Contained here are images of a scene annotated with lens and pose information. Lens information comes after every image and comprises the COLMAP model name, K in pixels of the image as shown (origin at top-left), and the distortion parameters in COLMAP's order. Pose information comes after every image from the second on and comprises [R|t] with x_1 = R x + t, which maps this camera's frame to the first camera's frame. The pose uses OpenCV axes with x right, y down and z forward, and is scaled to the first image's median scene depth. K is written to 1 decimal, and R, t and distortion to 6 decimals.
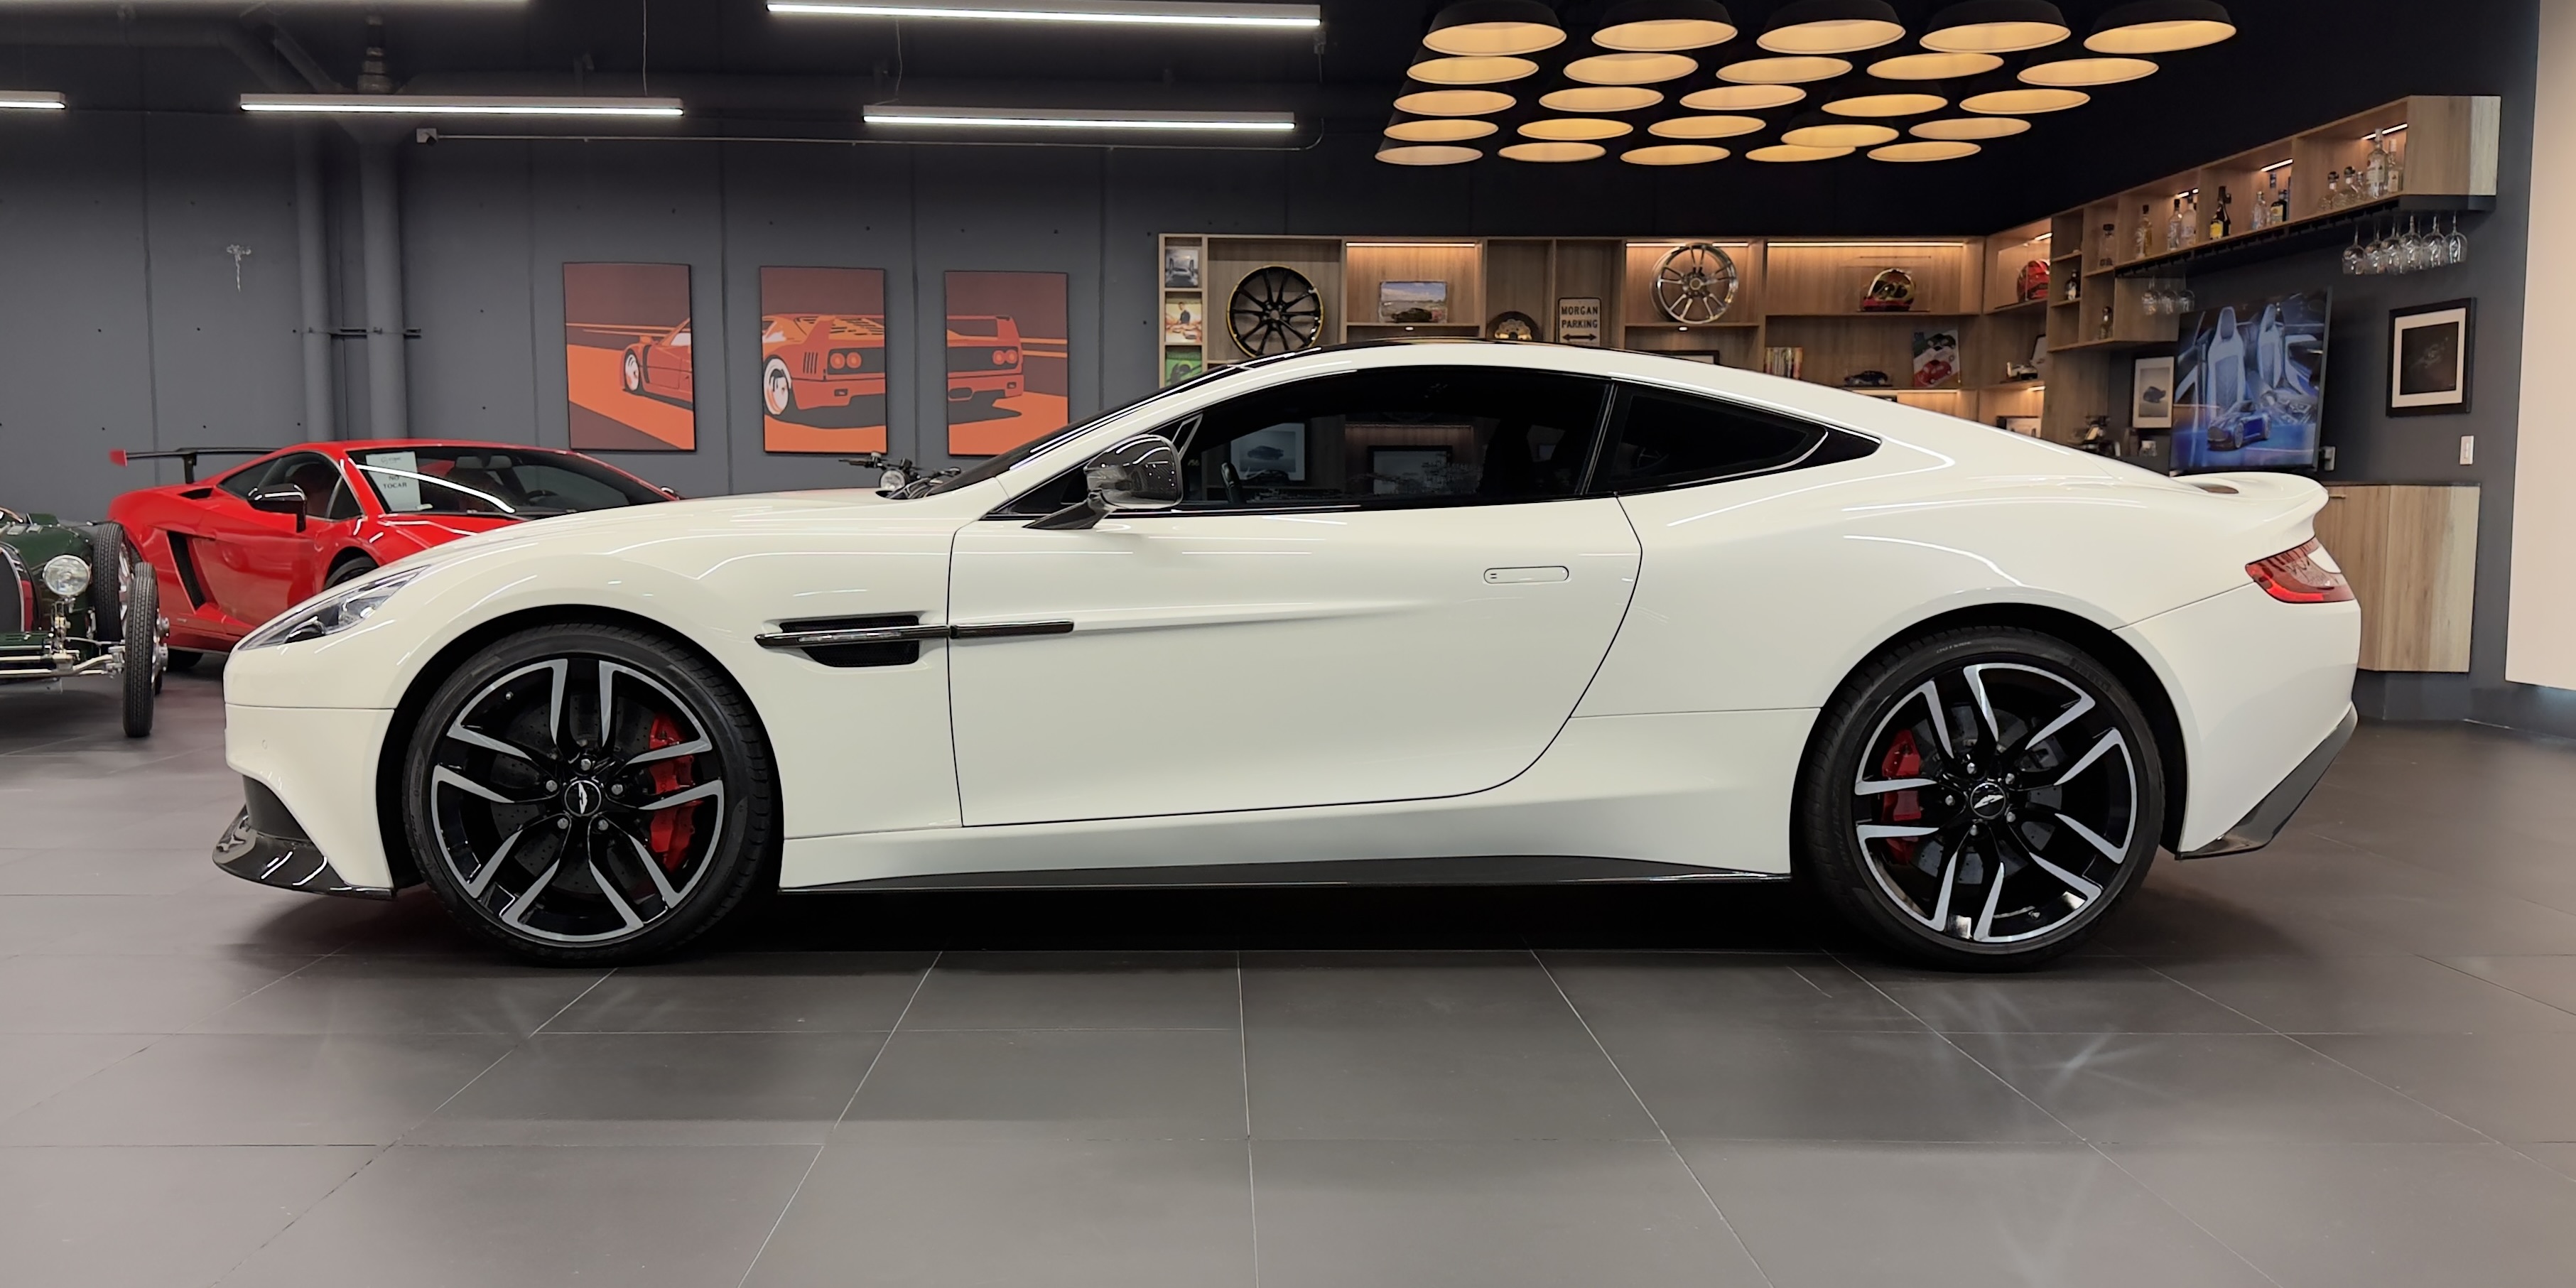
lens RADIAL K [[2023.3, 0, 1259.6], [0, 2023.3, 696.6], [0, 0, 1]] dist [0.027481, -0.063843]
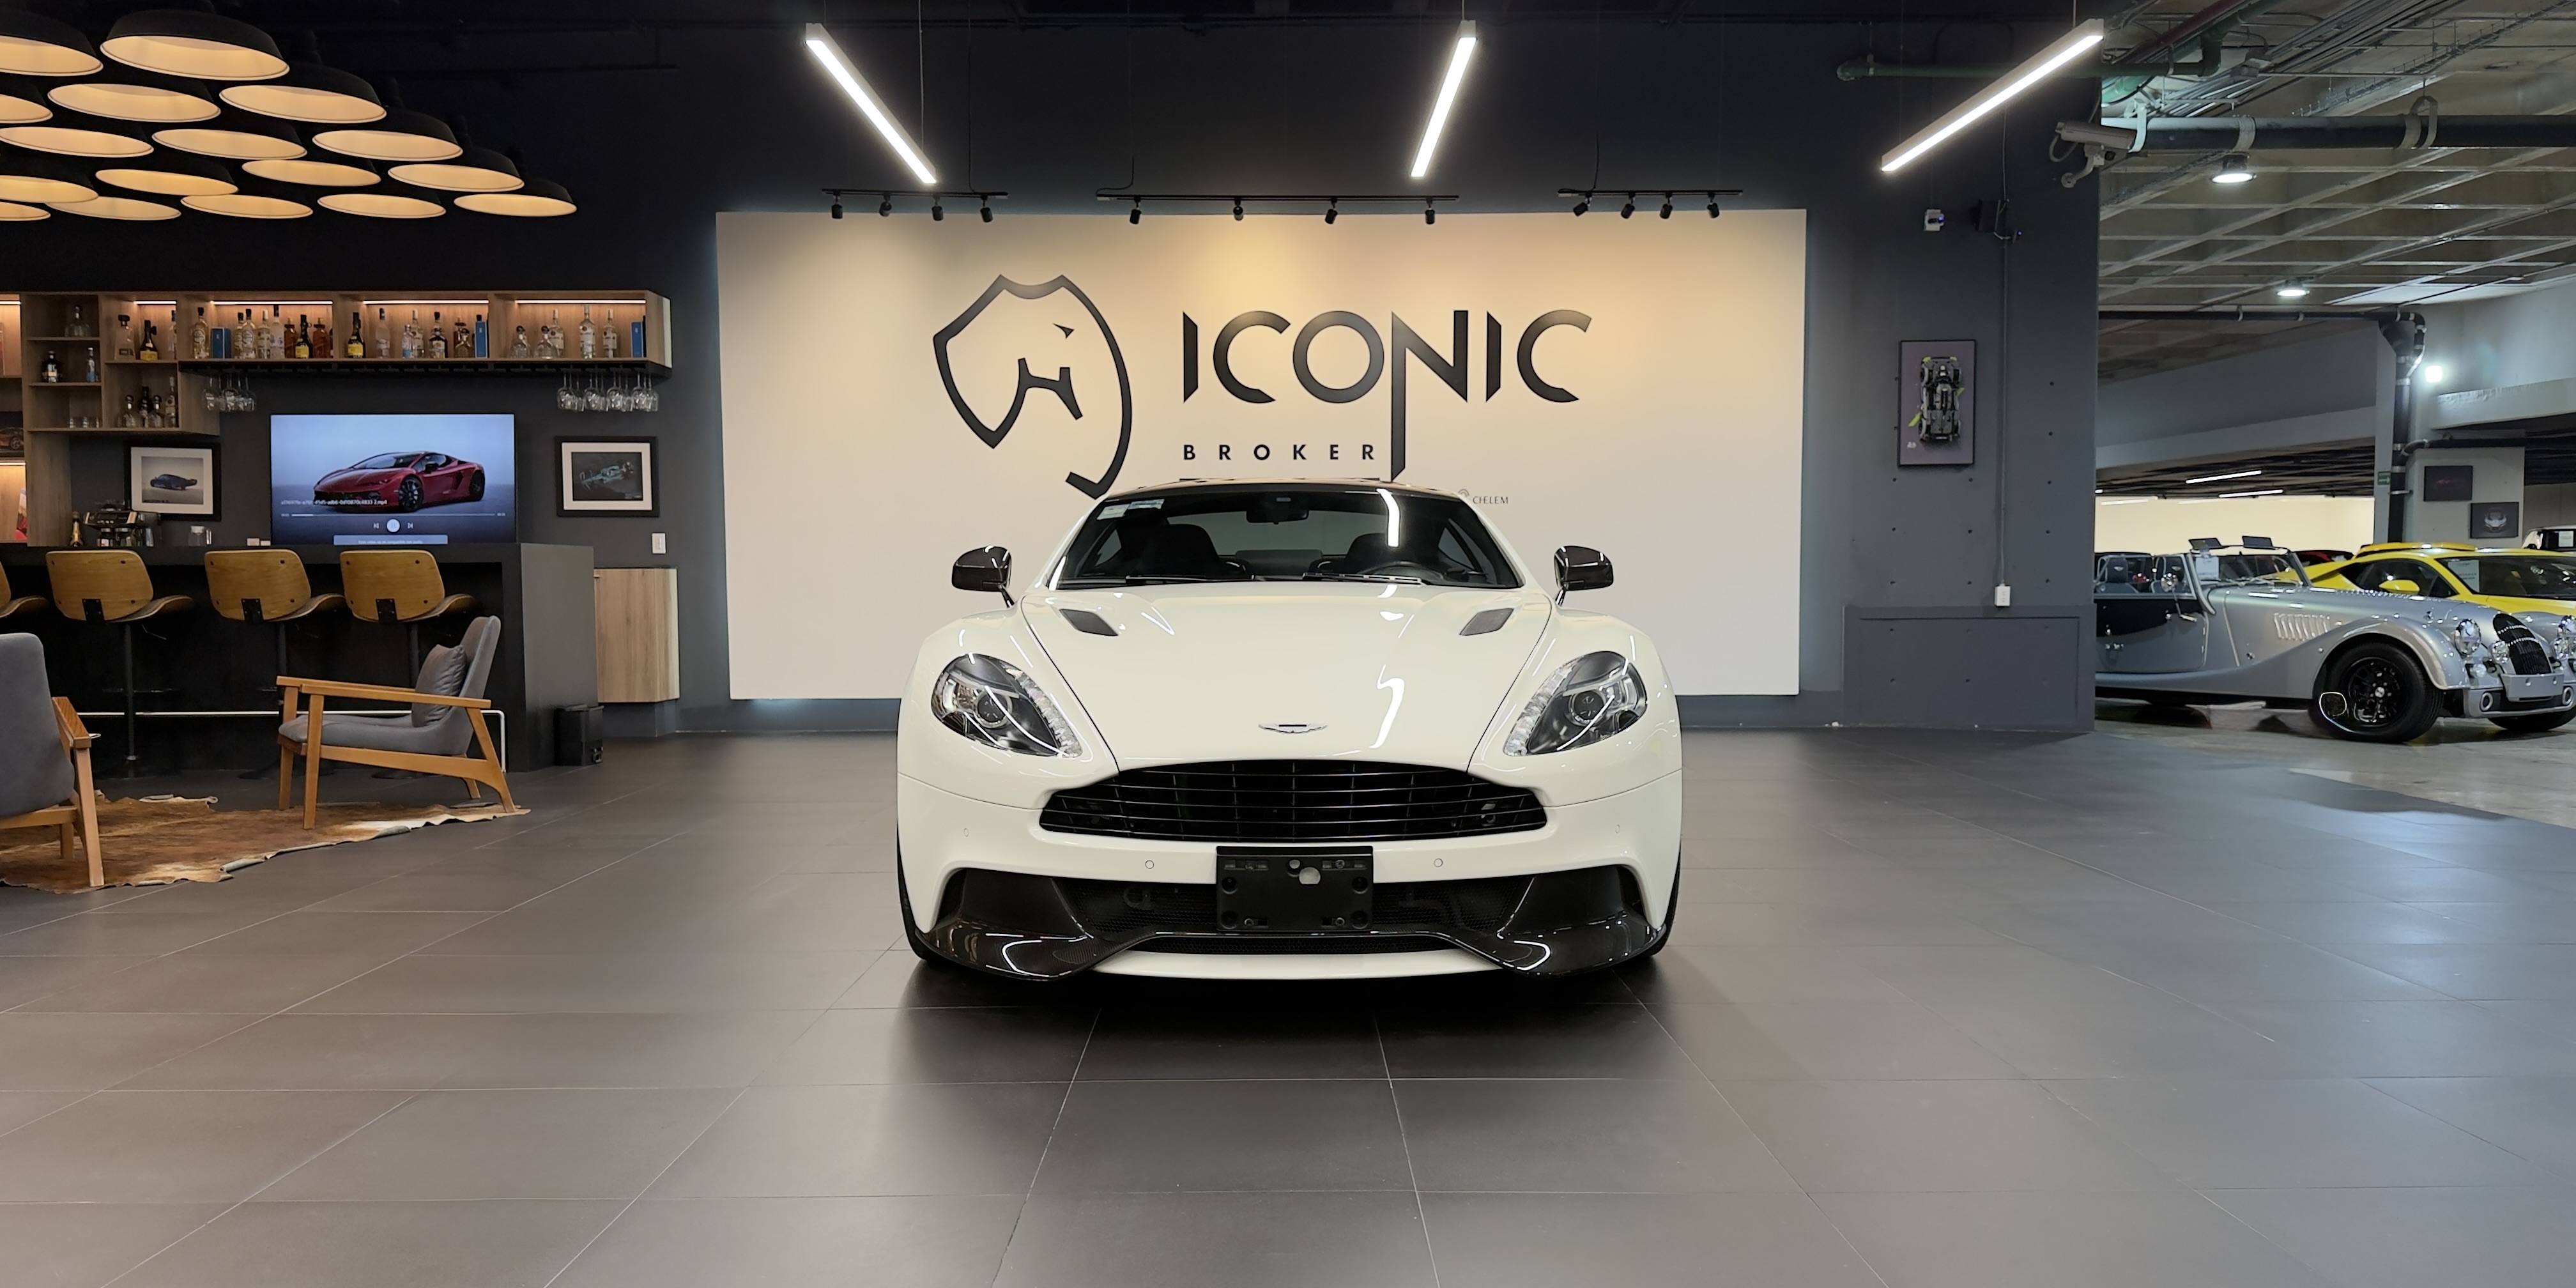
lens RADIAL K [[1795.7, 0, 1319.6], [0, 1795.7, 653.0], [0, 0, 1]] dist [0.160712, -0.230441]
pose [[-0.000832, -0.052542, 0.998618, -0.536820], [0.102246, 0.993381, 0.052352, -0.049825], [-0.994759, 0.102149, 0.004545, 0.415385]]
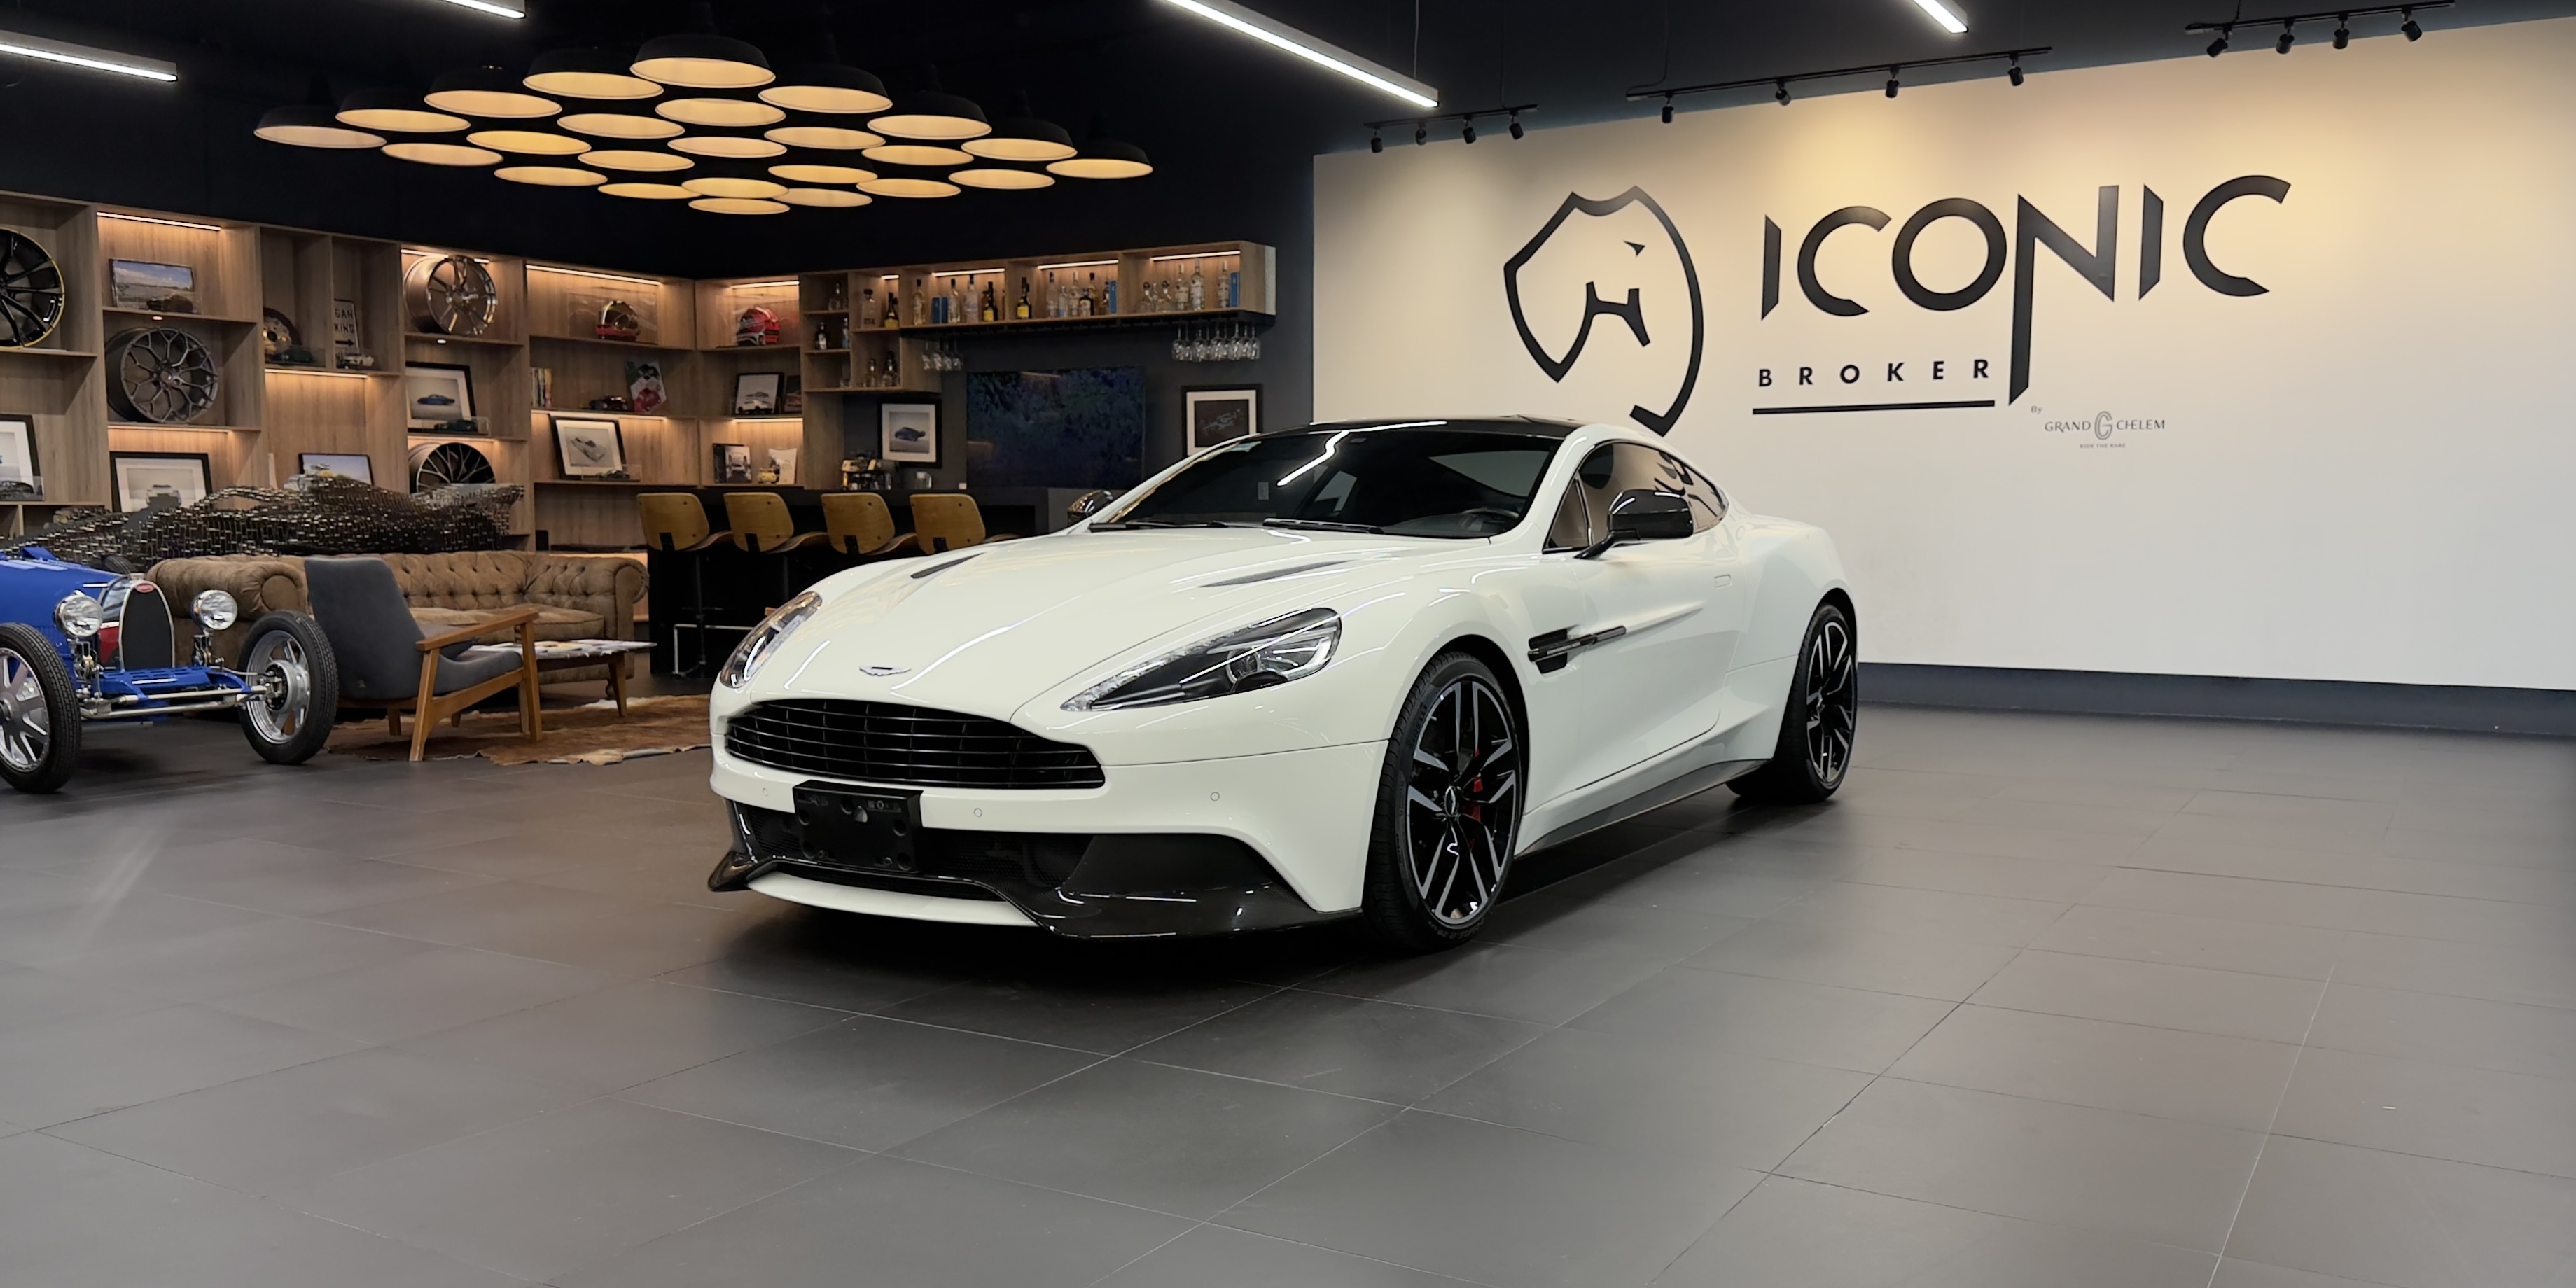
lens RADIAL K [[1975.1, 0, 1342.9], [0, 1975.1, 703.0], [0, 0, 1]] dist [0.179507, -0.289494]
pose [[0.506802, -0.088433, 0.857514, -0.485444], [0.087447, 0.994867, 0.050916, -0.025501], [-0.857615, 0.049183, 0.511934, 0.166839]]
